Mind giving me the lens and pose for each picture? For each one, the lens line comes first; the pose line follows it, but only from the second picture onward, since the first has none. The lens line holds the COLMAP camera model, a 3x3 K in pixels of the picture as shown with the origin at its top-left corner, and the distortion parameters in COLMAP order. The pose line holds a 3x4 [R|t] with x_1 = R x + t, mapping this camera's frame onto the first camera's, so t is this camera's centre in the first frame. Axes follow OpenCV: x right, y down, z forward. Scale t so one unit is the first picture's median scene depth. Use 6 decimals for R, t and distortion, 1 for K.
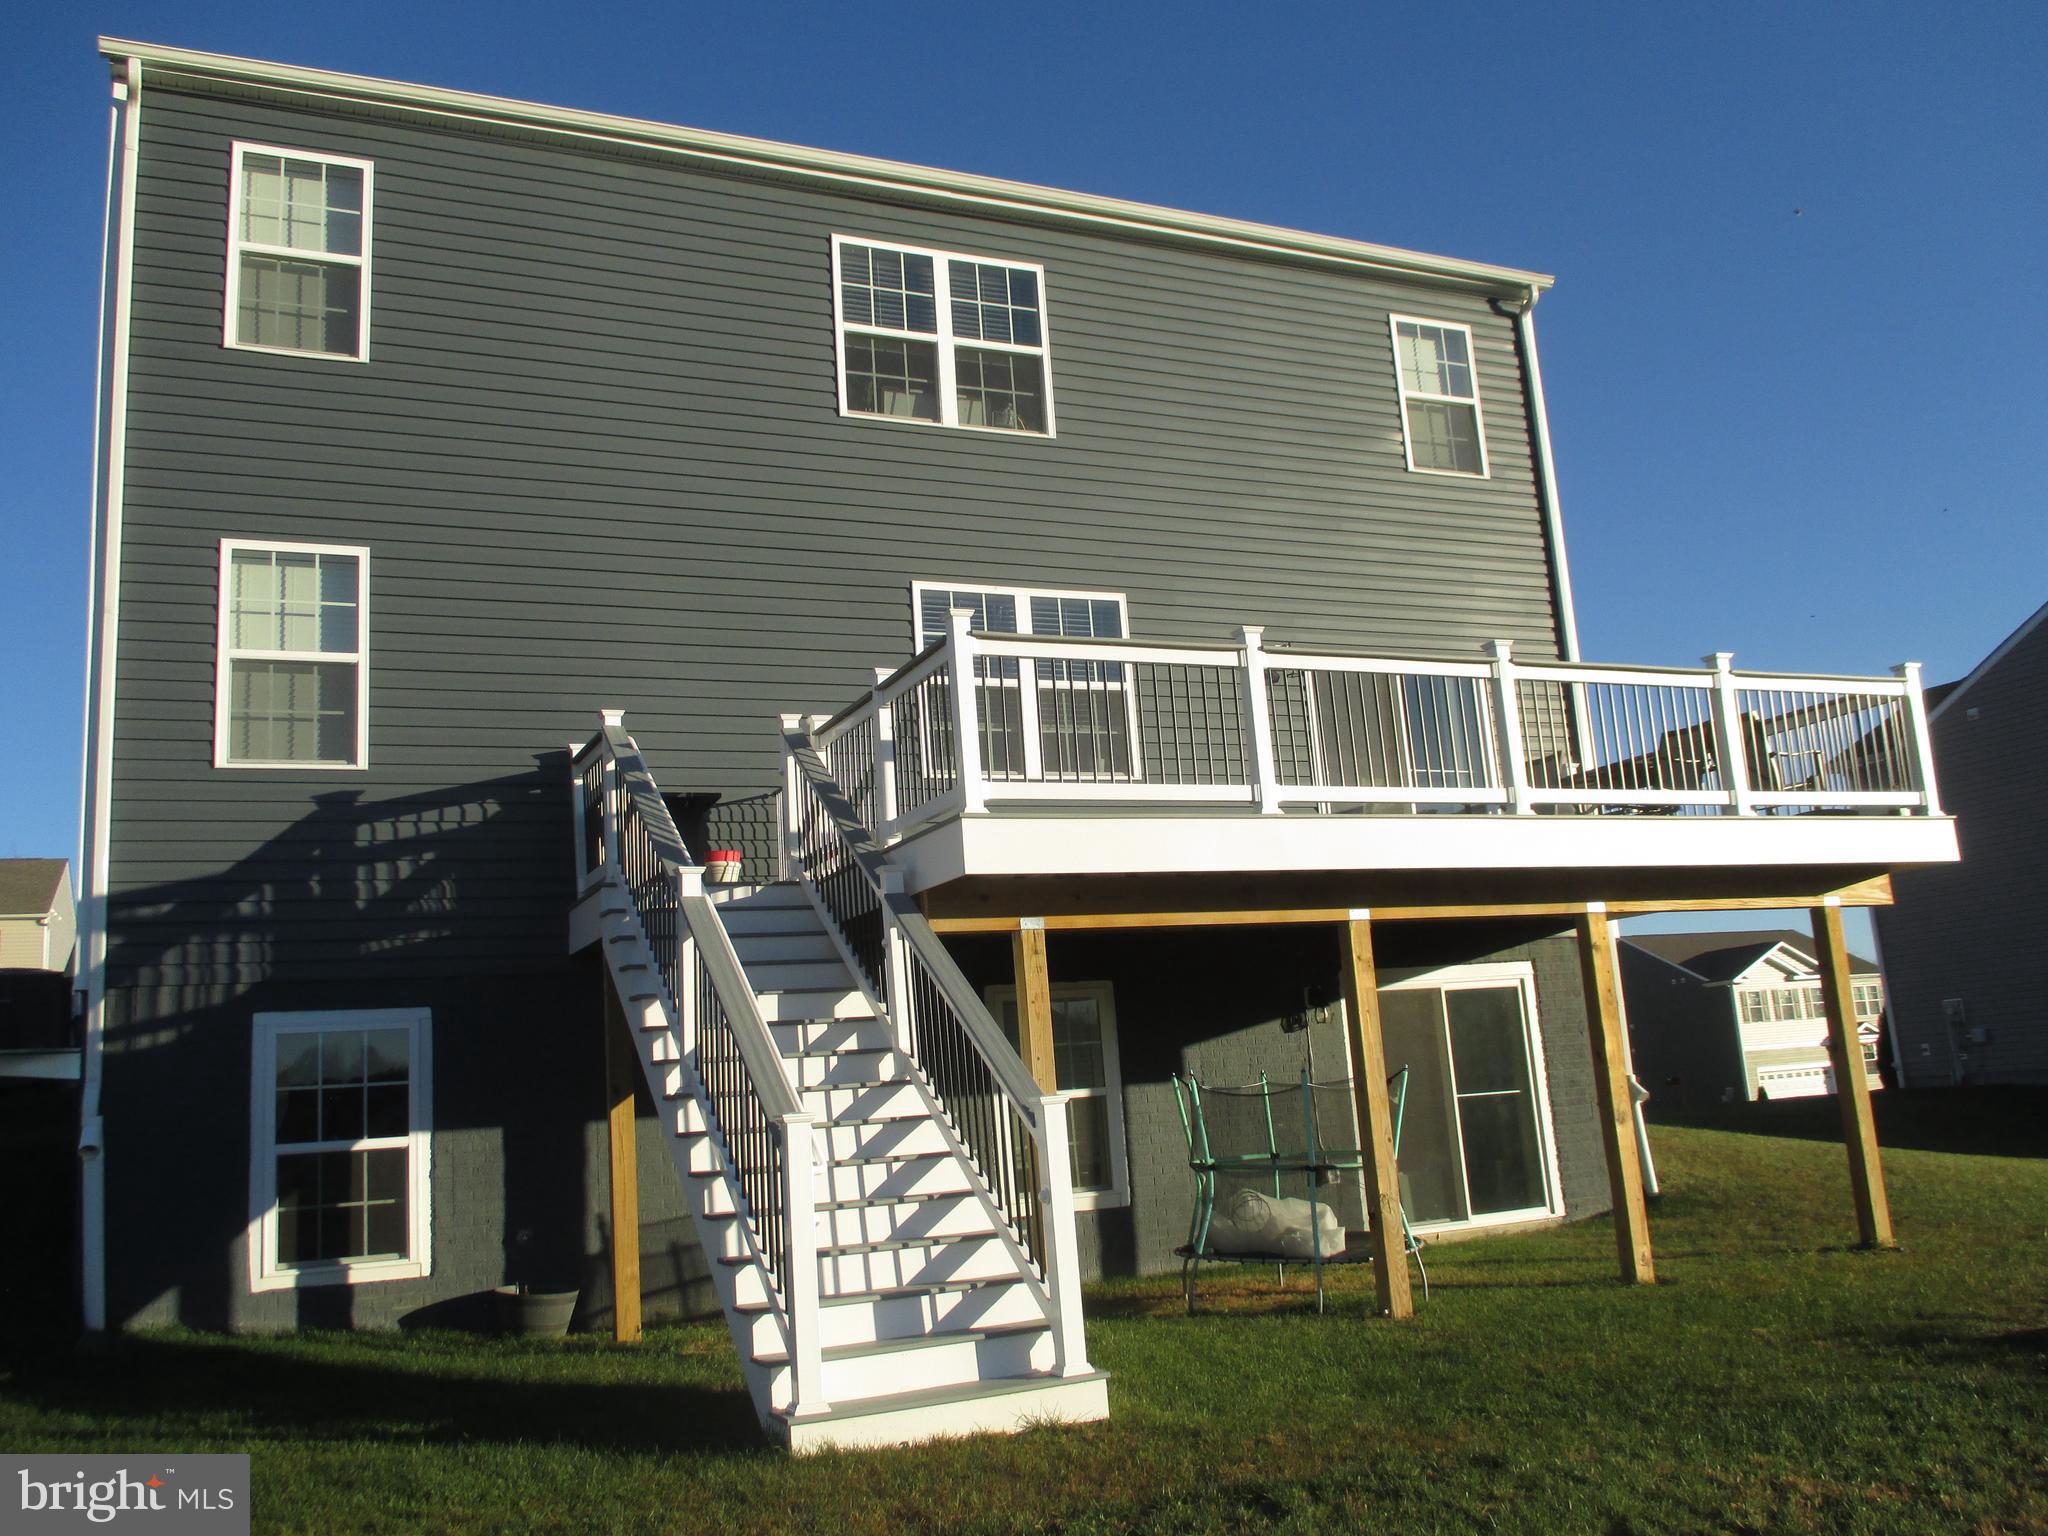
lens RADIAL K [[1729.2, 0, 1023.5], [0, 1729.2, 657.3], [0, 0, 1]] dist [-0.006839, -0.000806]
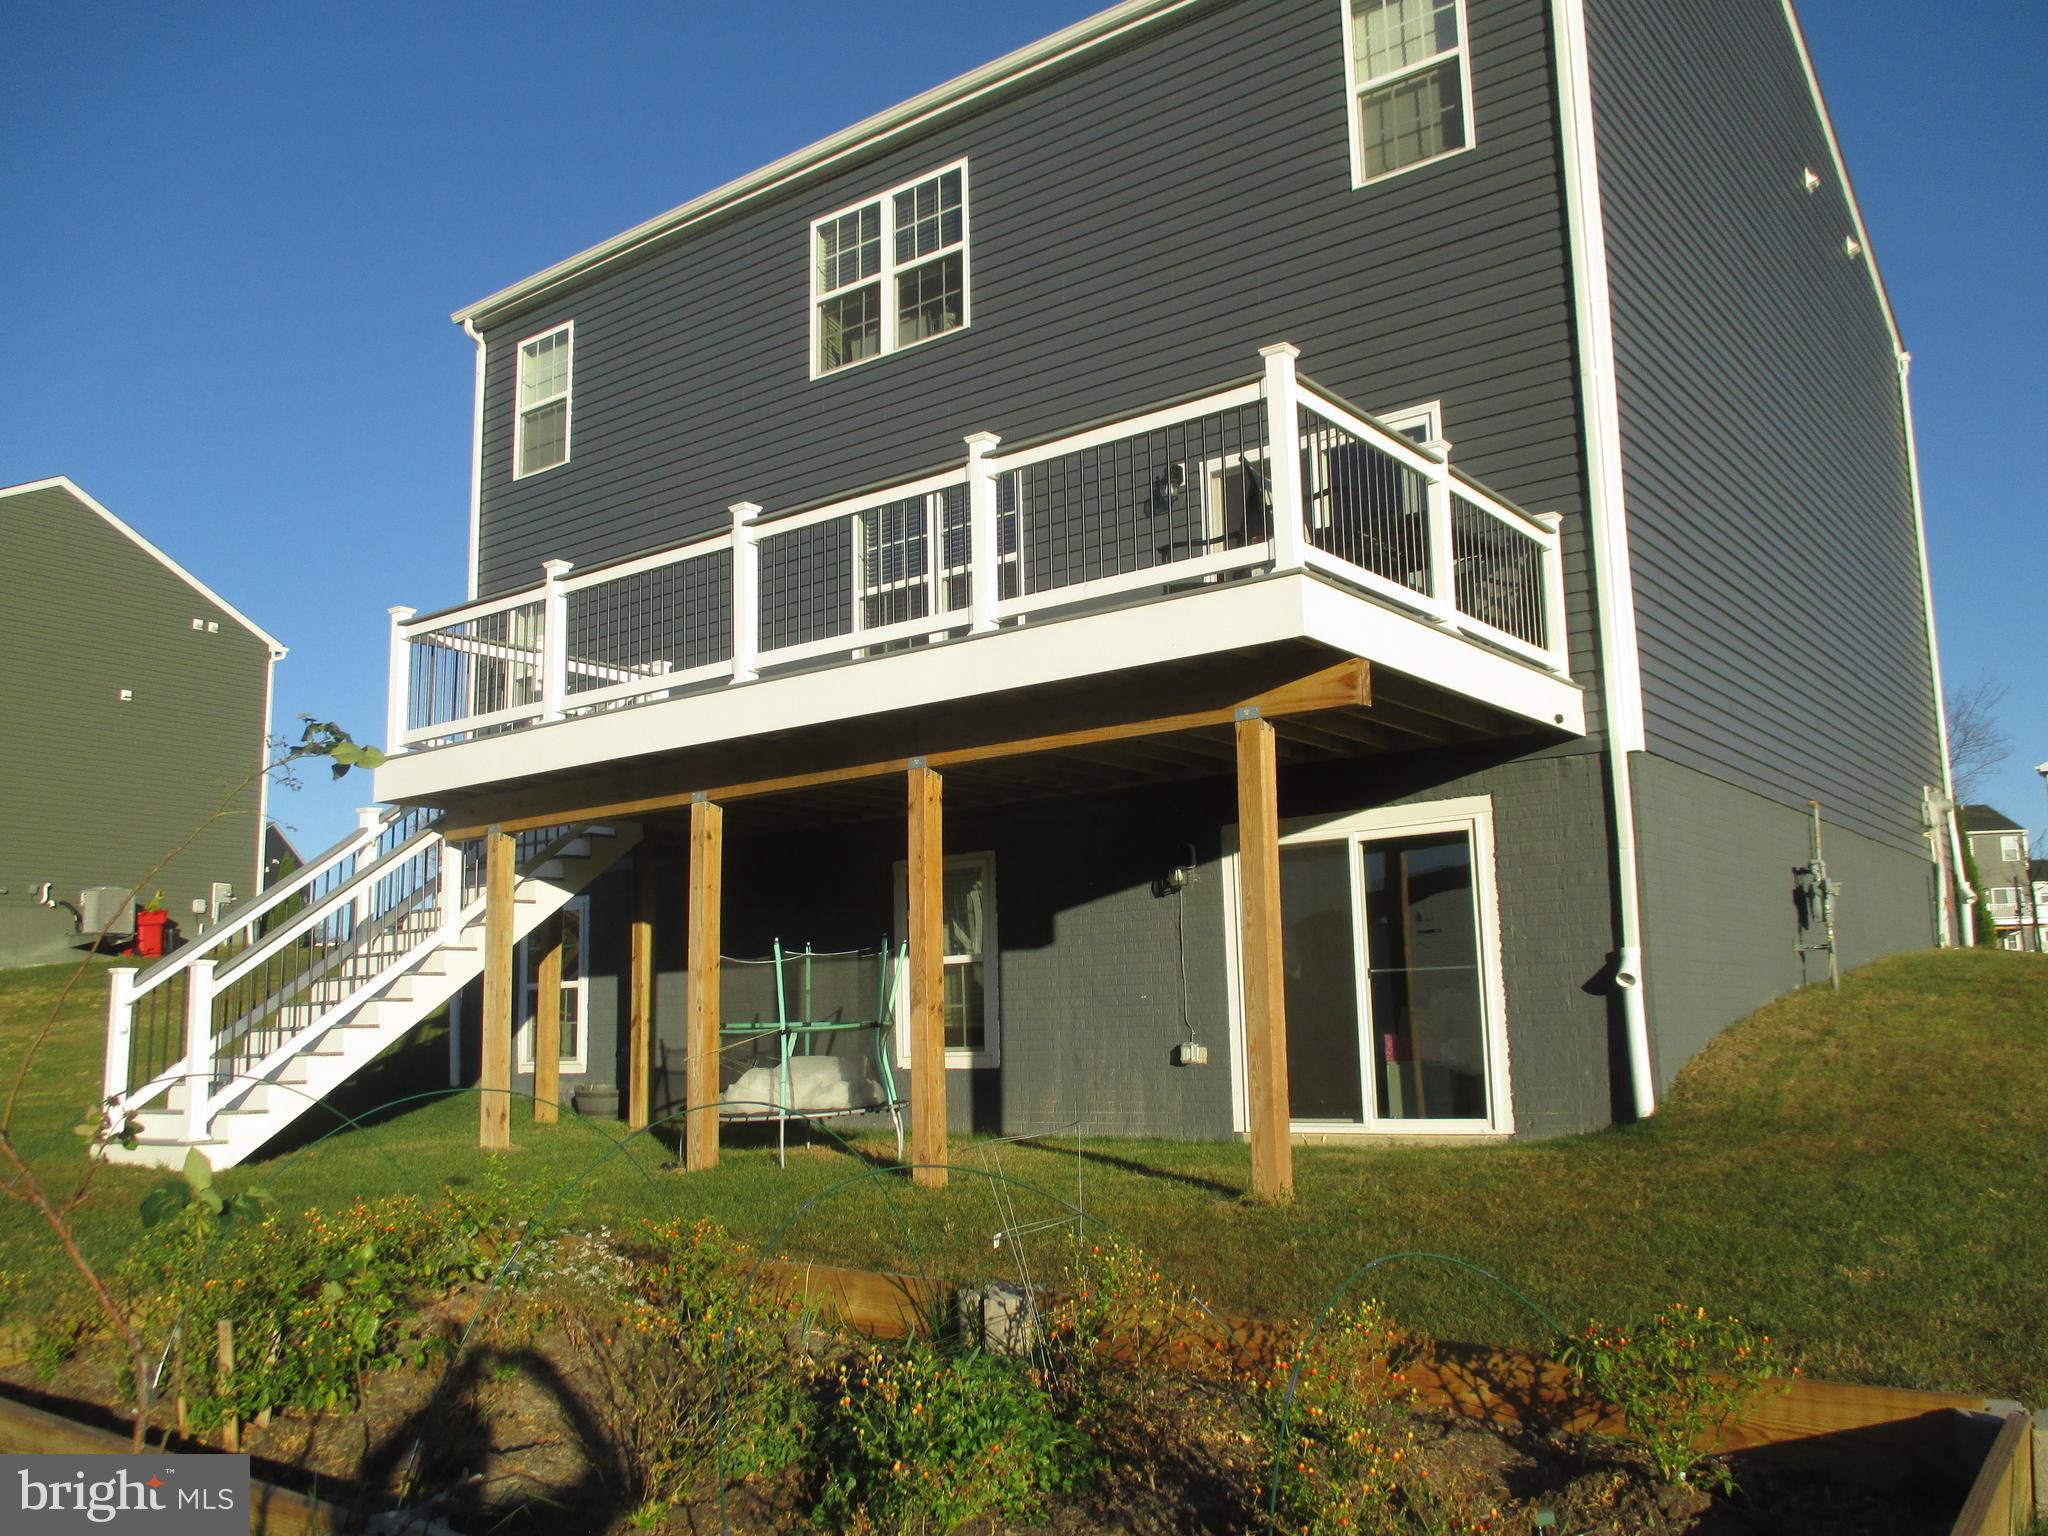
lens RADIAL K [[1711.8, 0, 1014.4], [0, 1711.8, 761.3], [0, 0, 1]] dist [-0.023168, 0.006400]
pose [[0.470551, -0.102066, -0.876450, 0.892798], [0.180463, 0.983424, -0.017636, 0.147921], [0.863721, -0.149868, 0.481170, 0.510774]]
